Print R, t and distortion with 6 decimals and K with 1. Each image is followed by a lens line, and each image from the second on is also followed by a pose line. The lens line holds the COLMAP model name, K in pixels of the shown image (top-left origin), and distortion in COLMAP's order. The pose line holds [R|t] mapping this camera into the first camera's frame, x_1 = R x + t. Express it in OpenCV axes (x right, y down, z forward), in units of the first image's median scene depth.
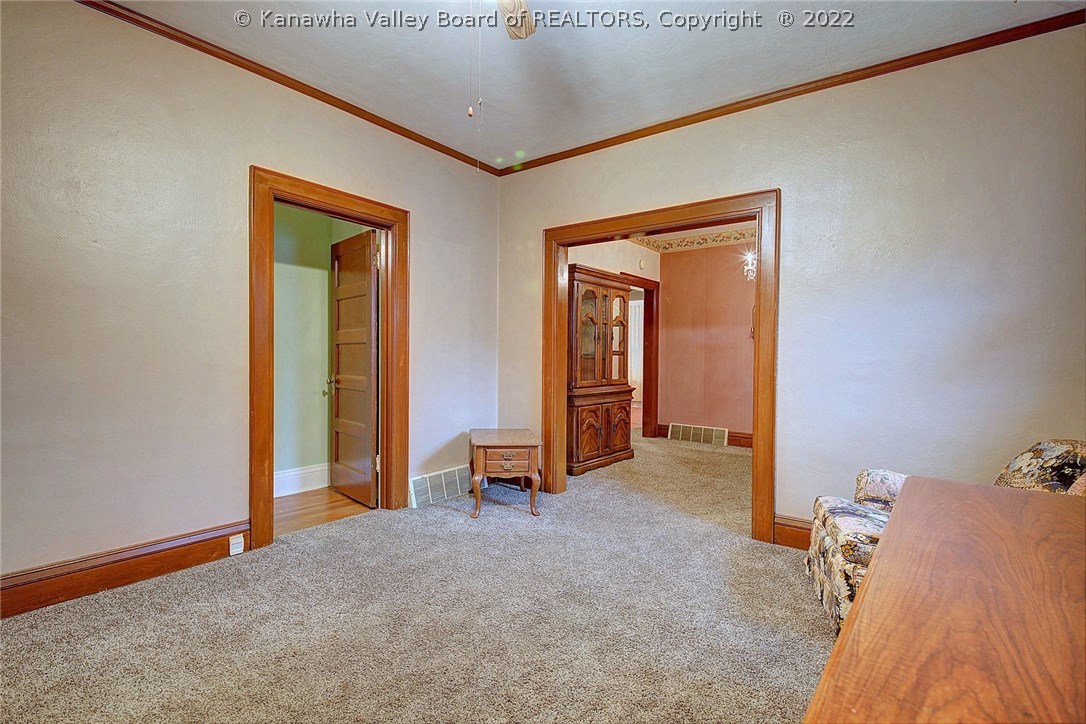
lens RADIAL K [[523.0, 0, 544.4], [0, 523.0, 362.3], [0, 0, 1]] dist [0.002479, 0.000114]
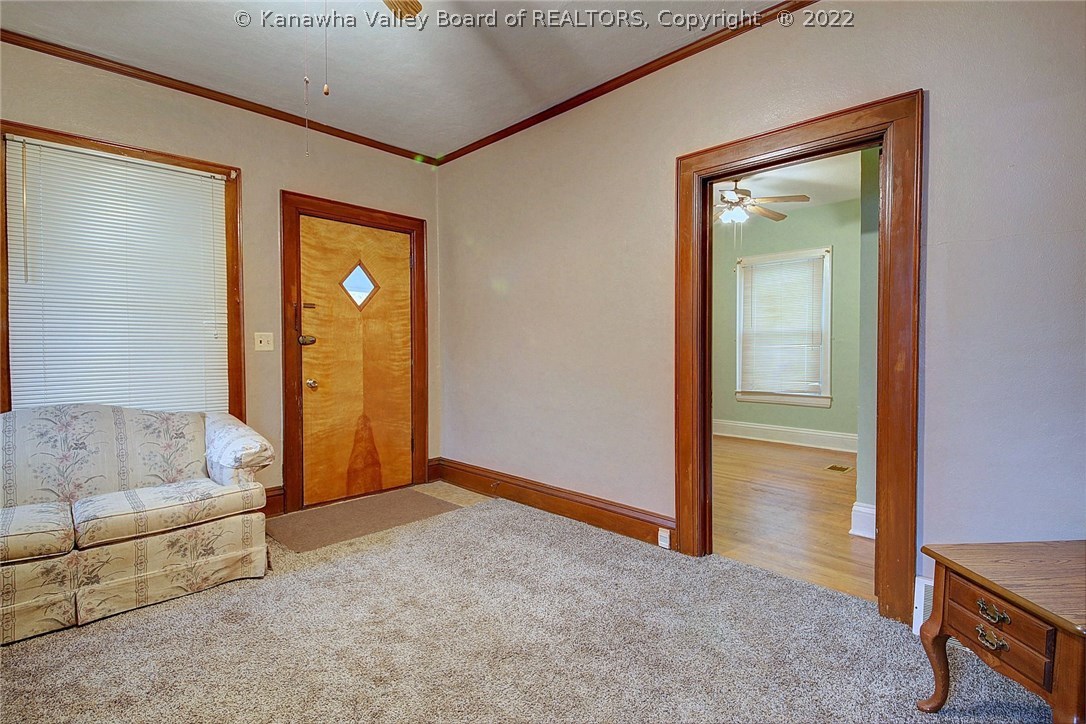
lens RADIAL K [[523.0, 0, 544.6], [0, 523.0, 360.4], [0, 0, 1]] dist [0.002479, 0.000114]
pose [[-0.134271, 0.020527, -0.990732, 0.442988], [-0.006284, 0.999748, 0.021565, -0.019182], [0.990925, 0.009121, -0.134108, 0.892617]]
